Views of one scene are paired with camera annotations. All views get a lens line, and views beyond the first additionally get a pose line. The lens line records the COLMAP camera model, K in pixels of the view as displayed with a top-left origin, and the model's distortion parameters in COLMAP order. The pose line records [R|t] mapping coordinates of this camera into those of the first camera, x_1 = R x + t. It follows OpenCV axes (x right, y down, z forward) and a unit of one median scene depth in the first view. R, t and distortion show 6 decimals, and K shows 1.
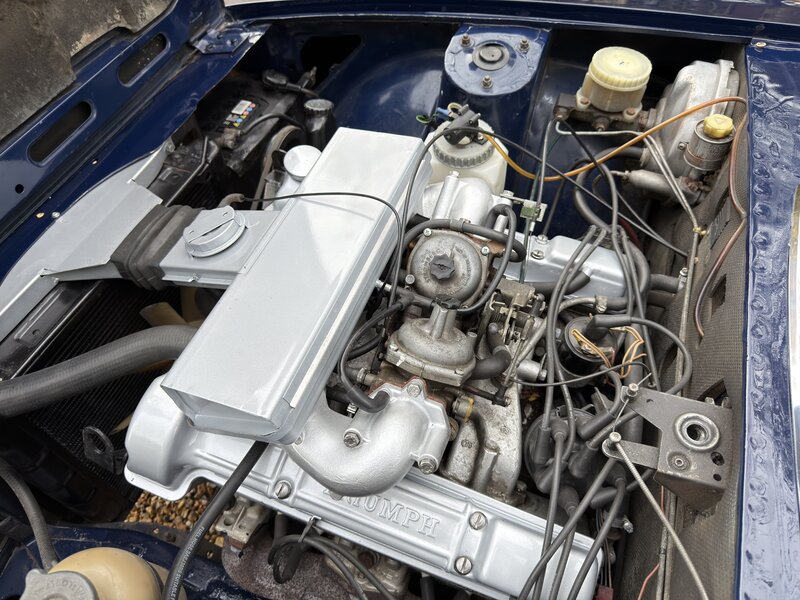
lens RADIAL K [[569.3, 0, 401.2], [0, 569.3, 302.9], [0, 0, 1]] dist [0.026412, -0.030040]
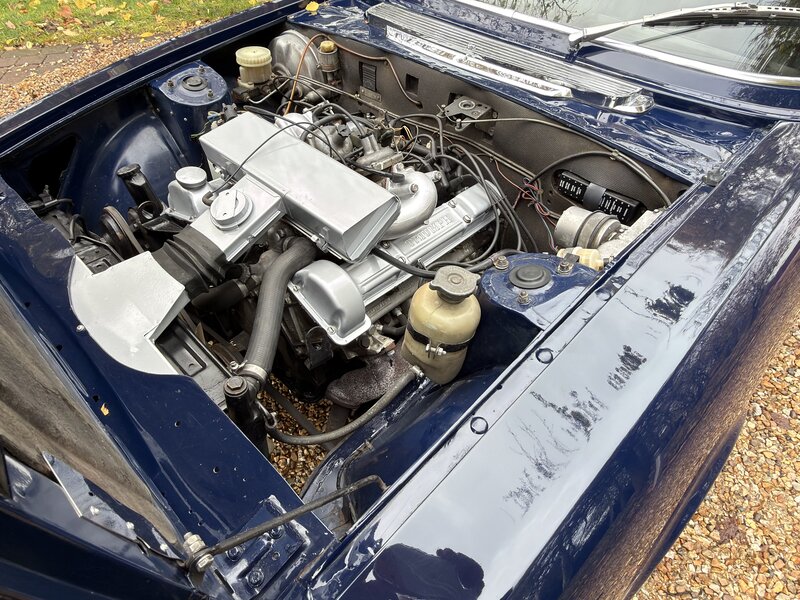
lens RADIAL K [[496.7, 0, 400.0], [0, 496.7, 300.0], [0, 0, 1]] dist [-0.003115, -0.001011]
pose [[0.385860, -0.664756, 0.639697, -0.893351], [0.738901, 0.637864, 0.217152, 0.051963], [-0.552392, 0.388882, 0.737315, -0.040442]]
